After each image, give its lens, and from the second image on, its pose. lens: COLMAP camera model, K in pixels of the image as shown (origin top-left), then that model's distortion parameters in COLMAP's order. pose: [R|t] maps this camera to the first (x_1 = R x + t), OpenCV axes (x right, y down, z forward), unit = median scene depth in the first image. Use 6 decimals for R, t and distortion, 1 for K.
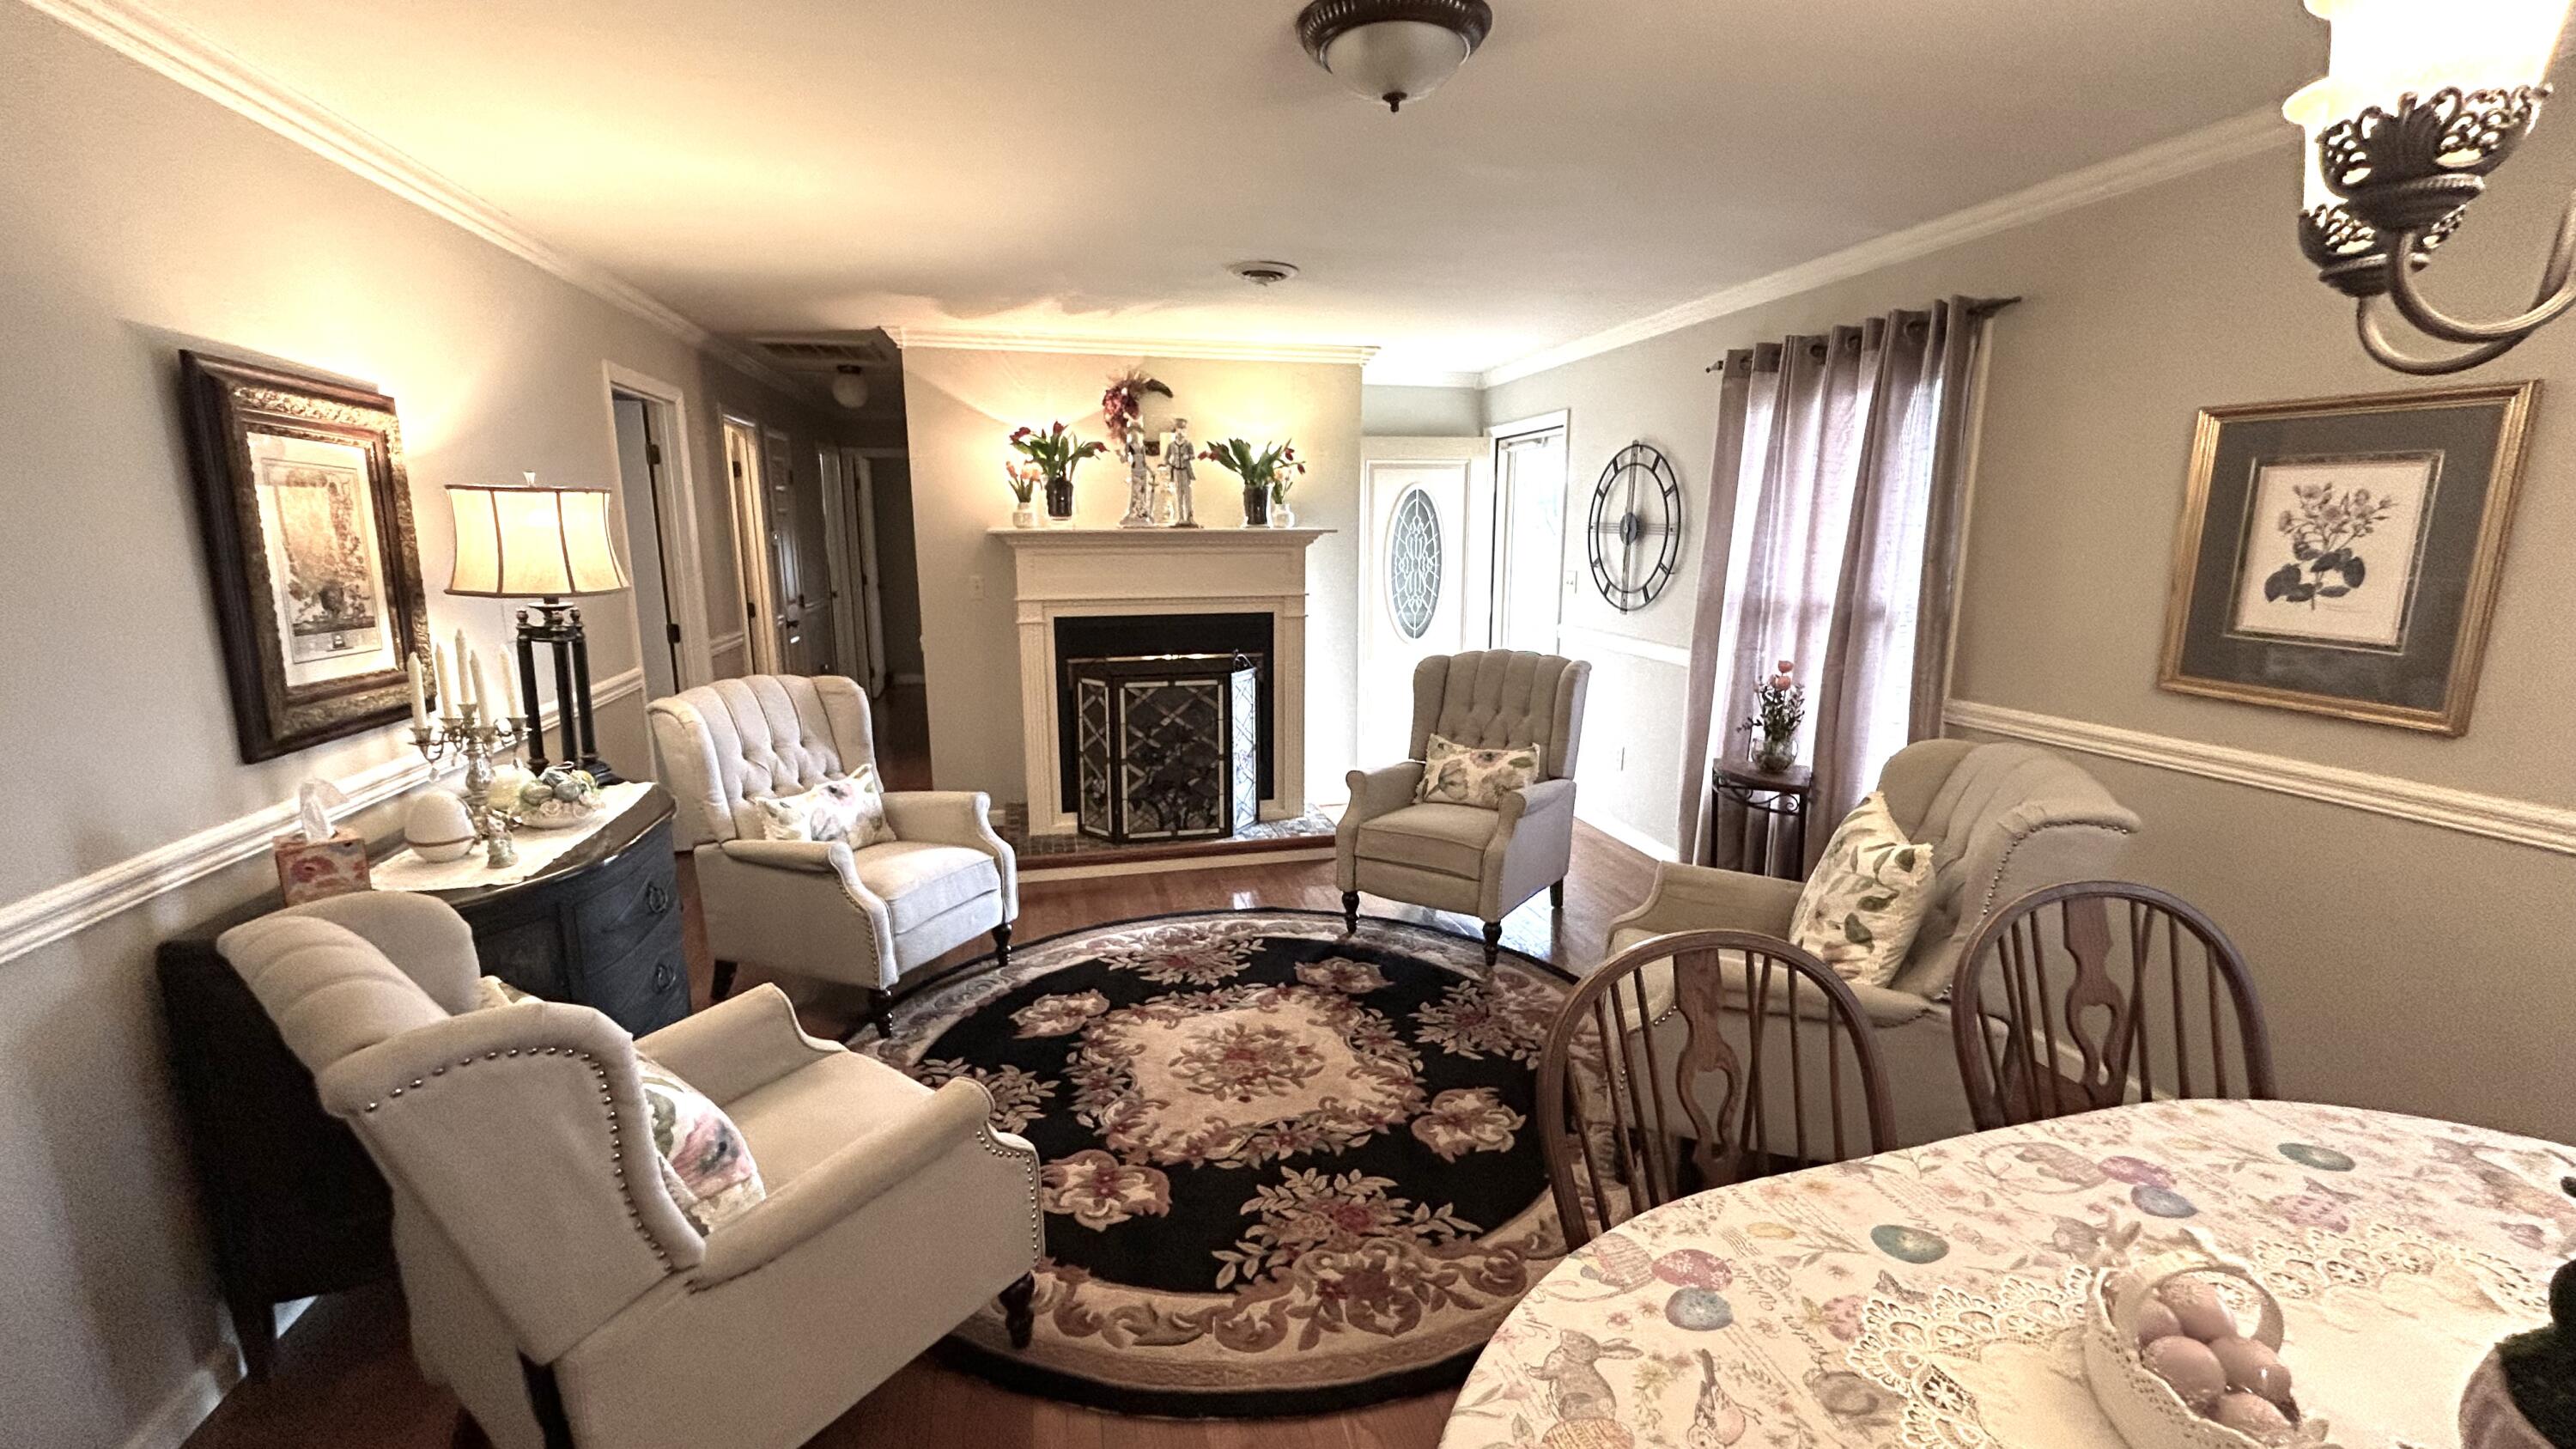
lens RADIAL K [[1034.1, 0, 1290.6], [0, 1034.1, 719.7], [0, 0, 1]] dist [-0.004056, 0.002061]
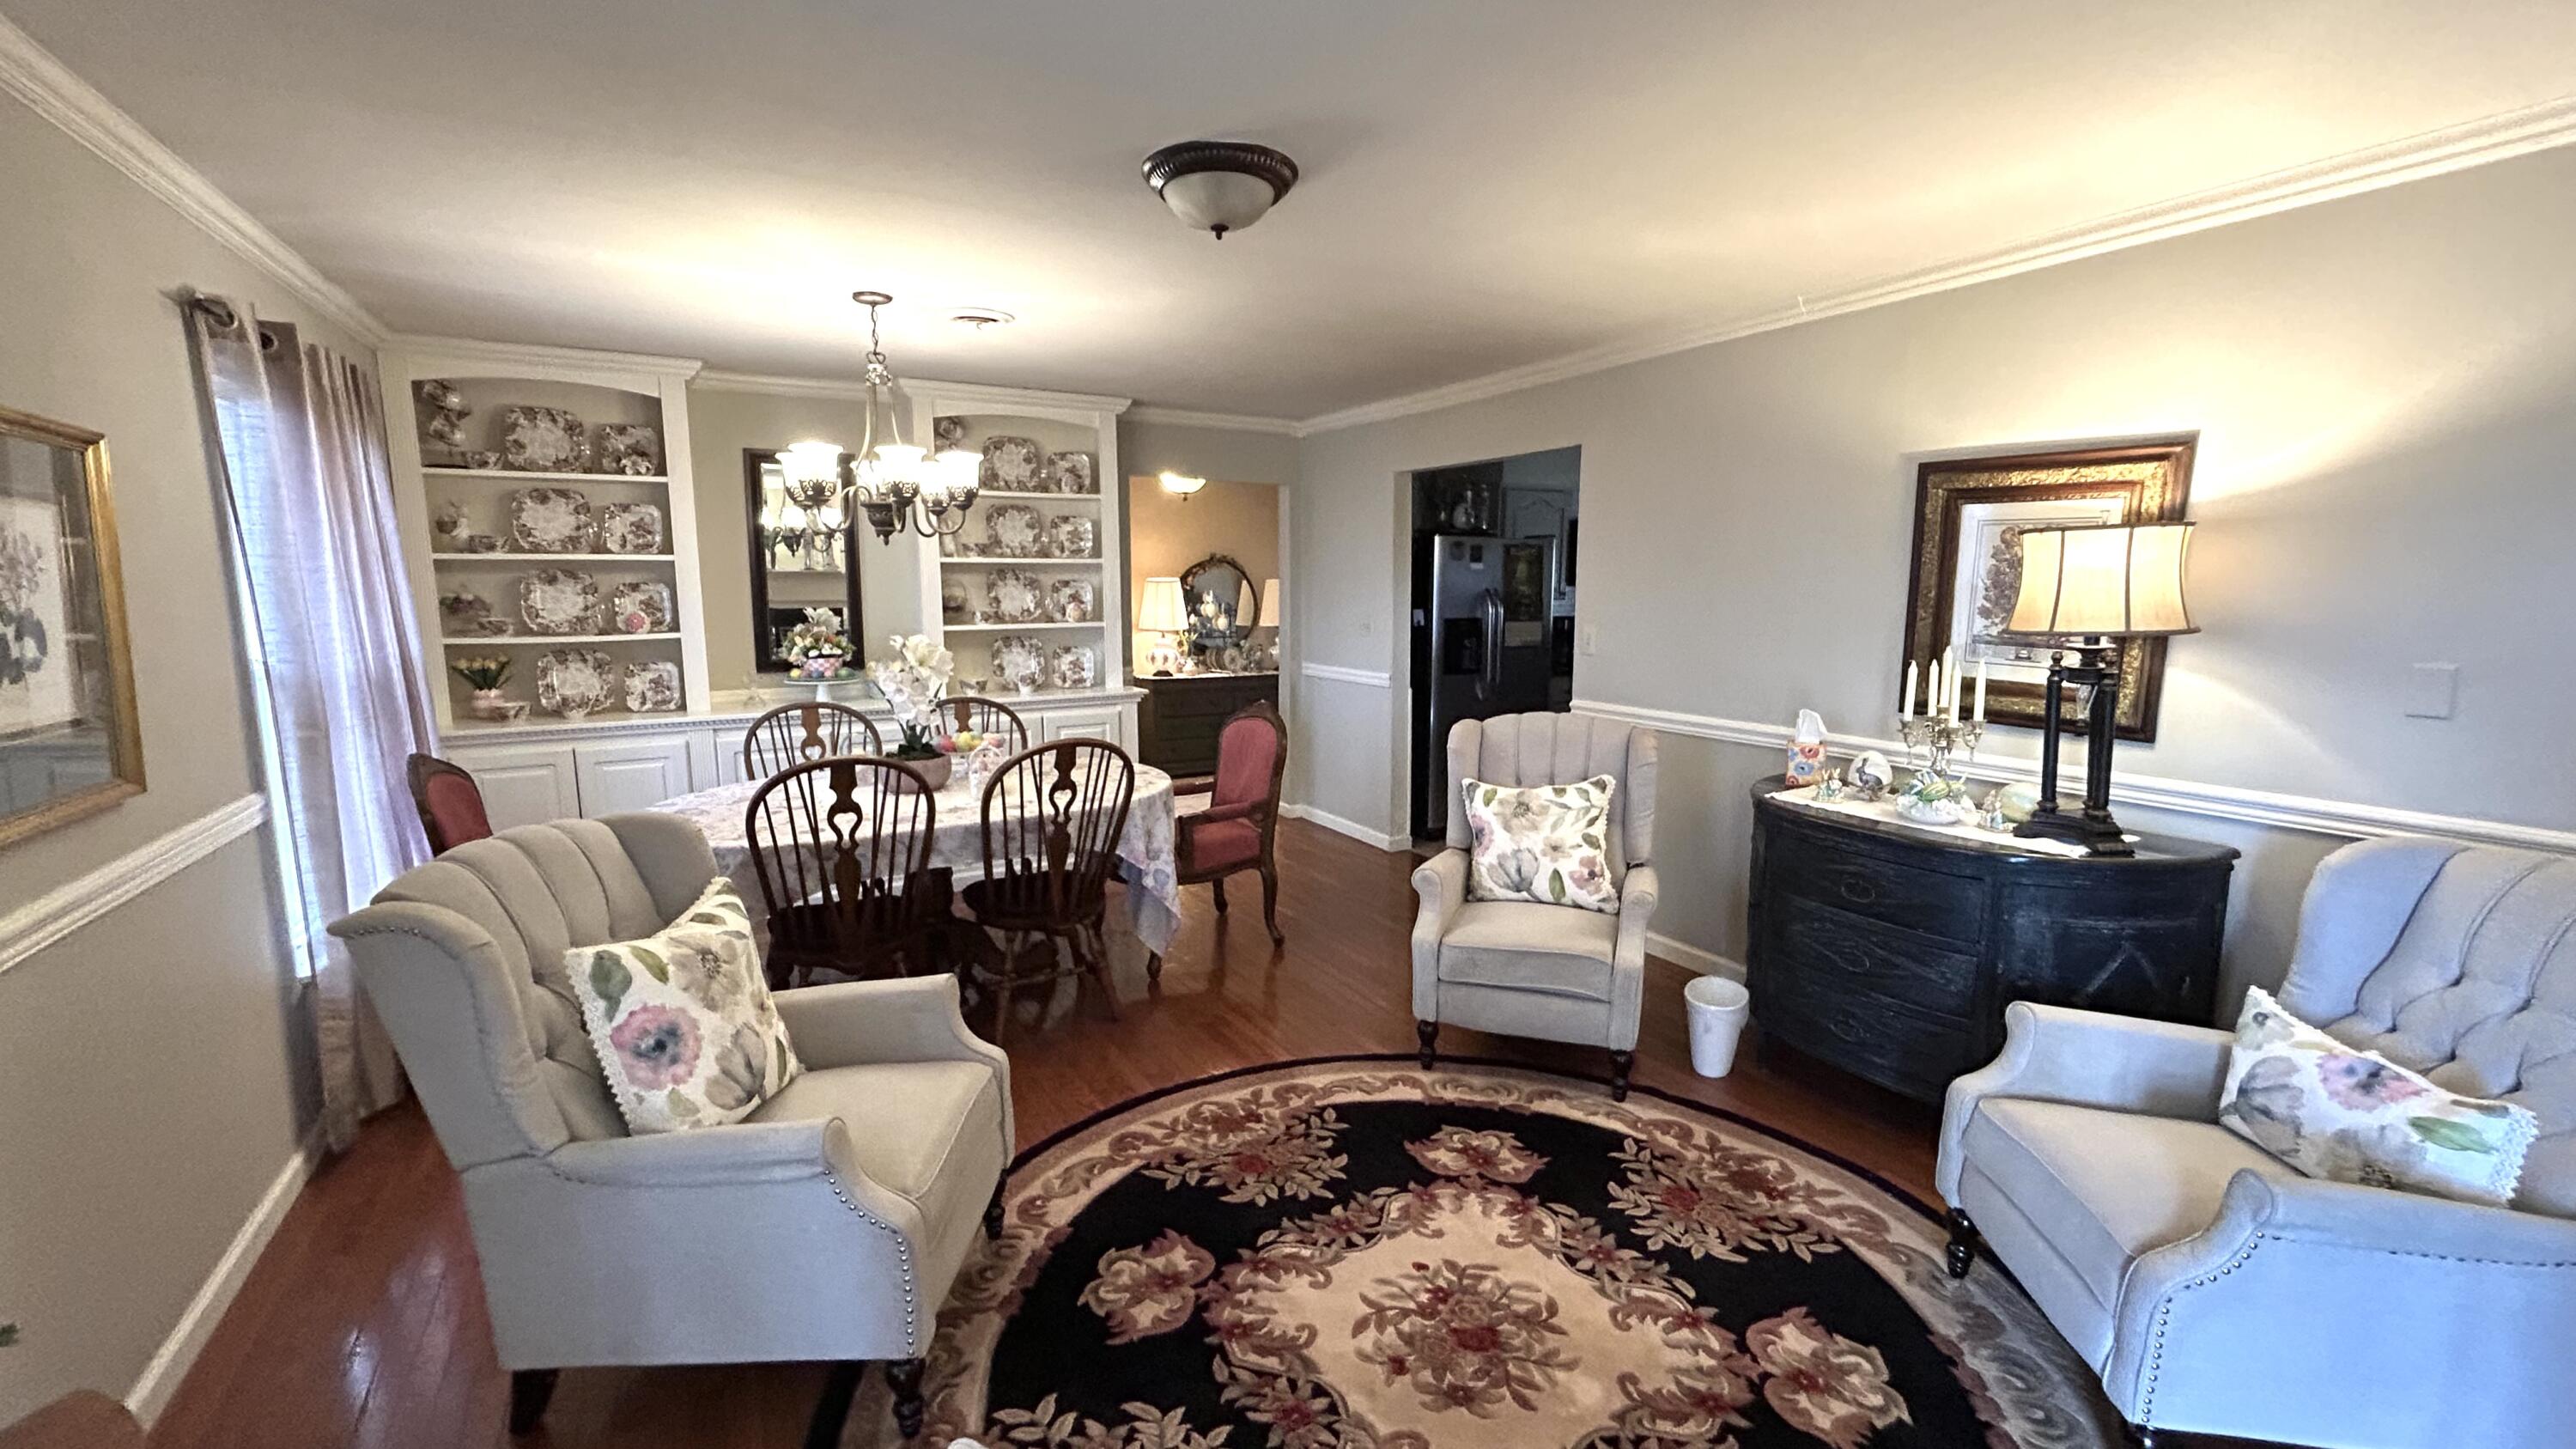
lens RADIAL K [[1034.1, 0, 1272.7], [0, 1034.1, 727.7], [0, 0, 1]] dist [-0.004056, 0.002061]
pose [[-0.965167, 0.044908, -0.257751, 0.313082], [-0.041943, 0.945860, 0.321854, -0.353646], [0.258250, 0.321454, -0.911029, 1.898375]]
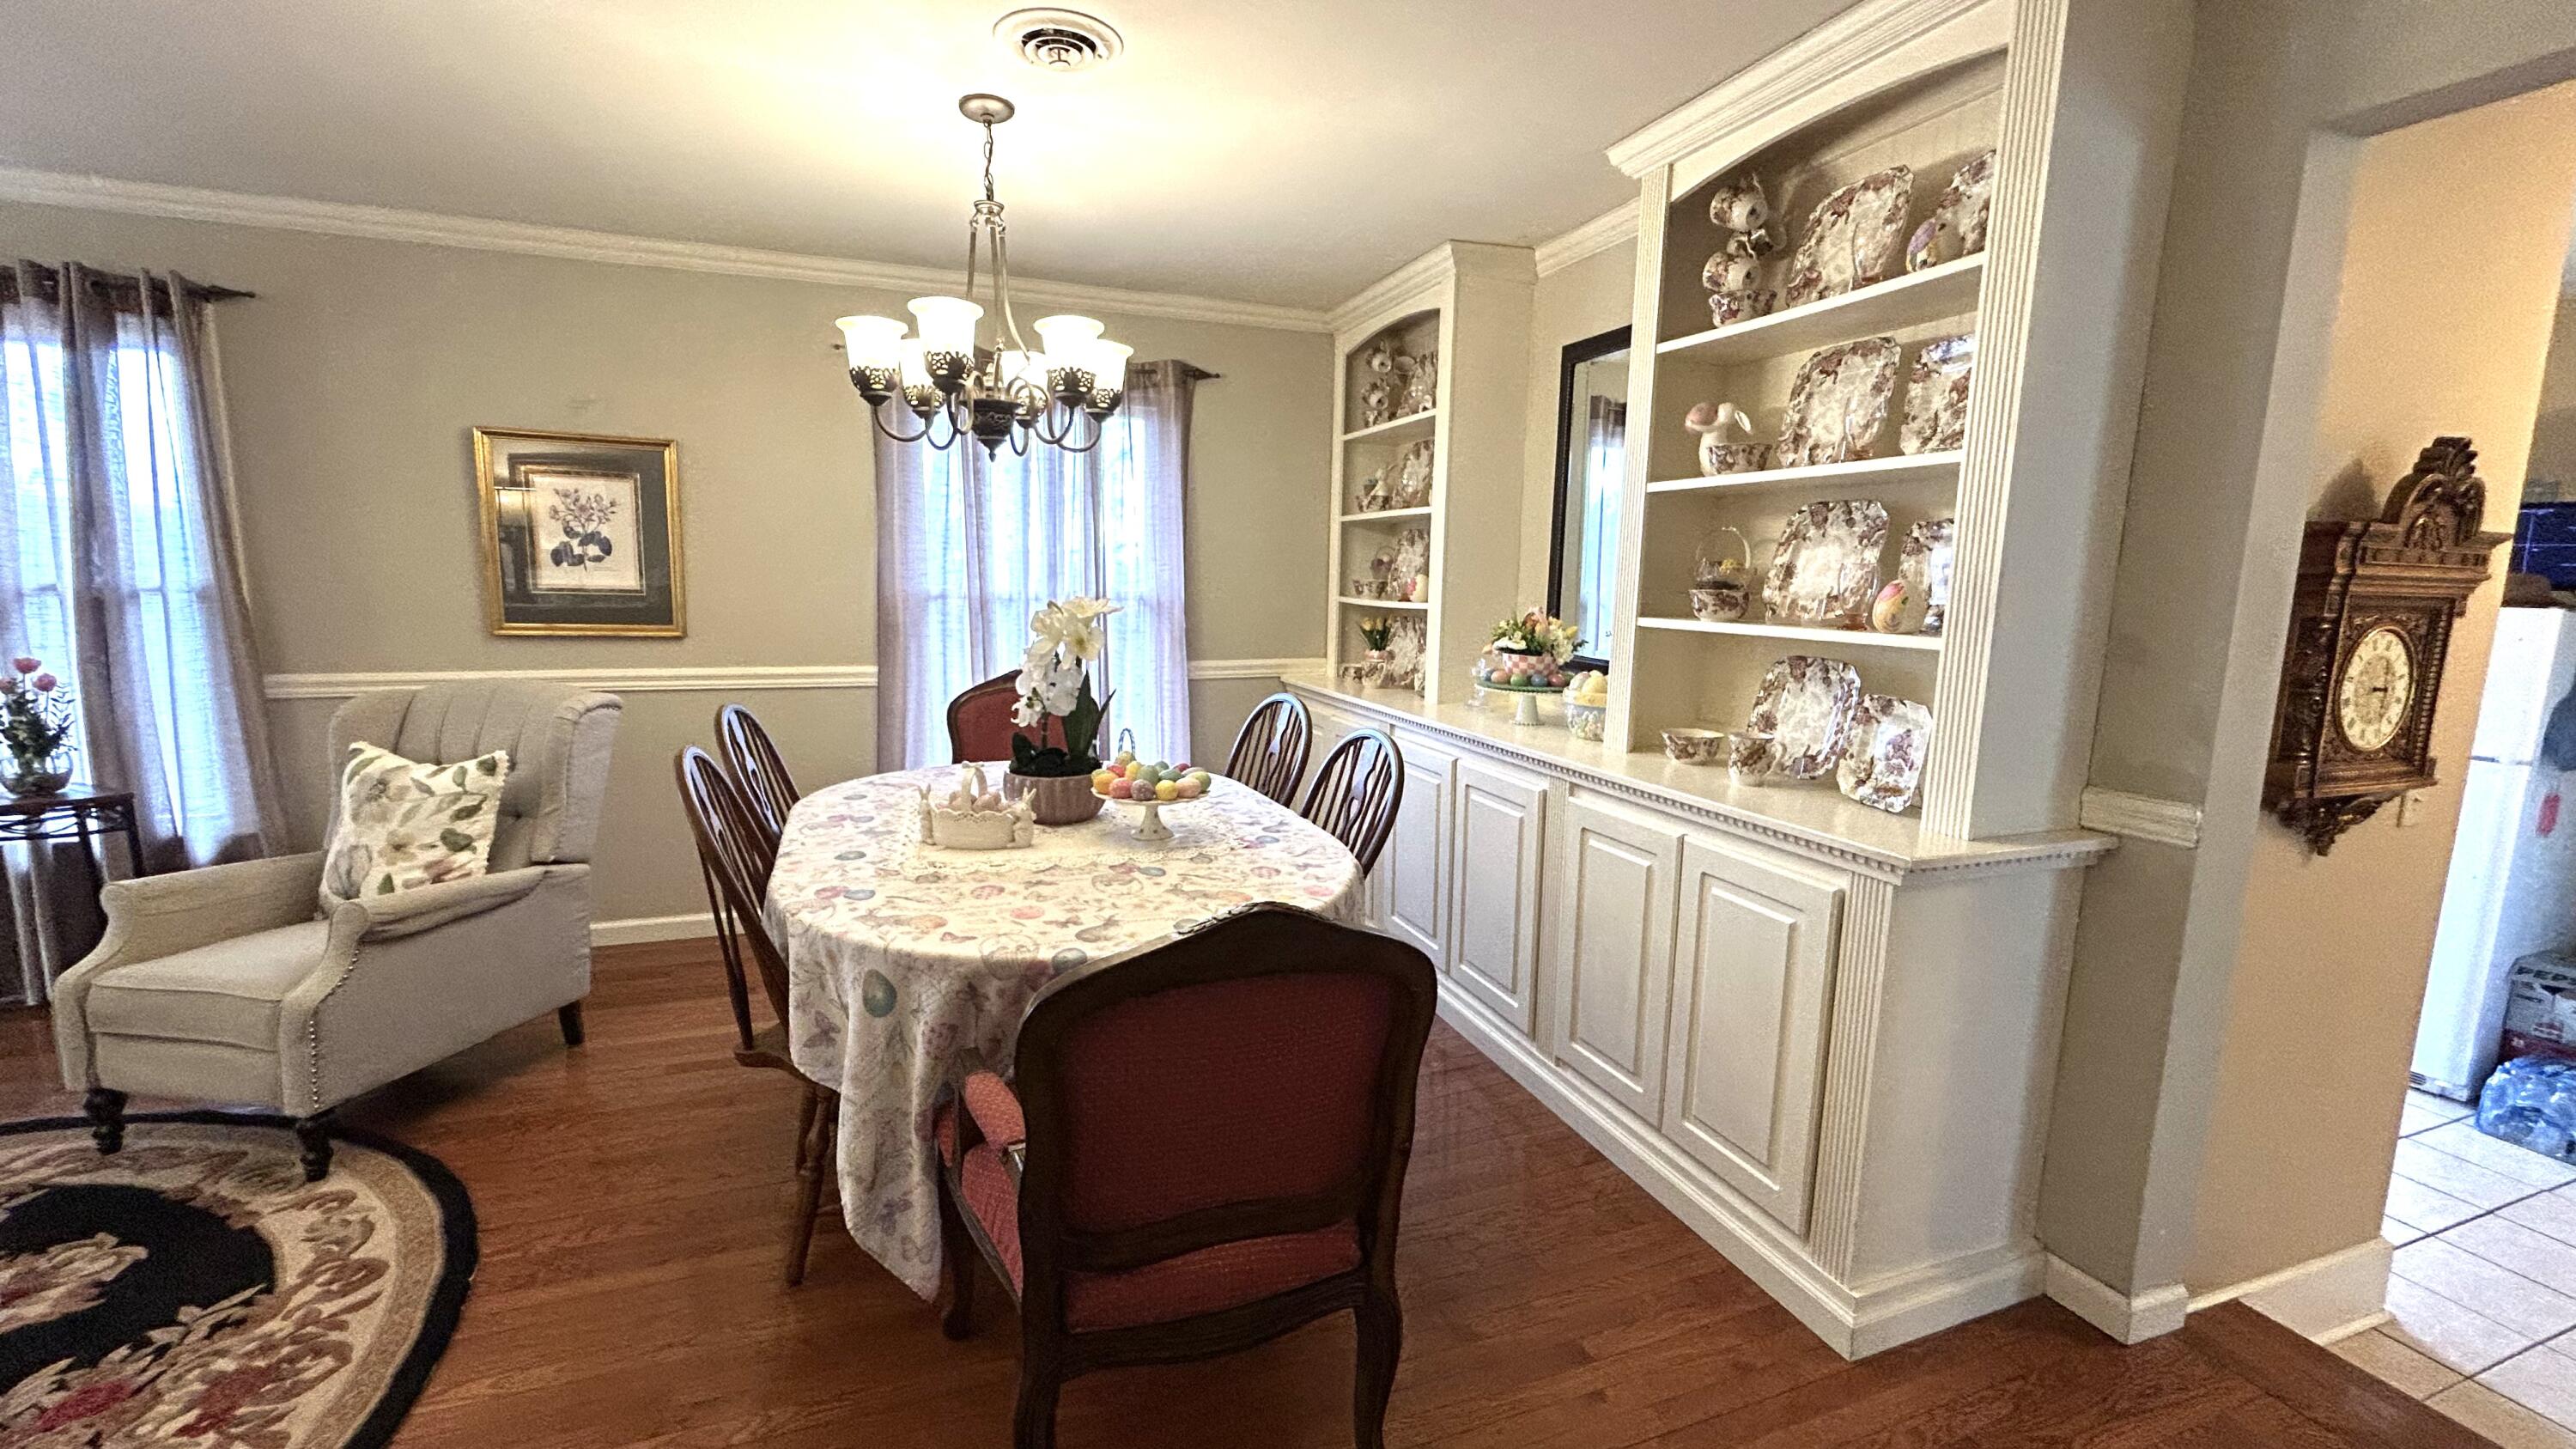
lens RADIAL K [[1034.1, 0, 1278.0], [0, 1034.1, 726.8], [0, 0, 1]] dist [-0.004056, 0.002061]
pose [[-0.114725, -0.141668, 0.983244, -0.673481], [0.164720, 0.973364, 0.159465, 0.044382], [-0.979645, 0.180255, -0.088334, 0.163506]]
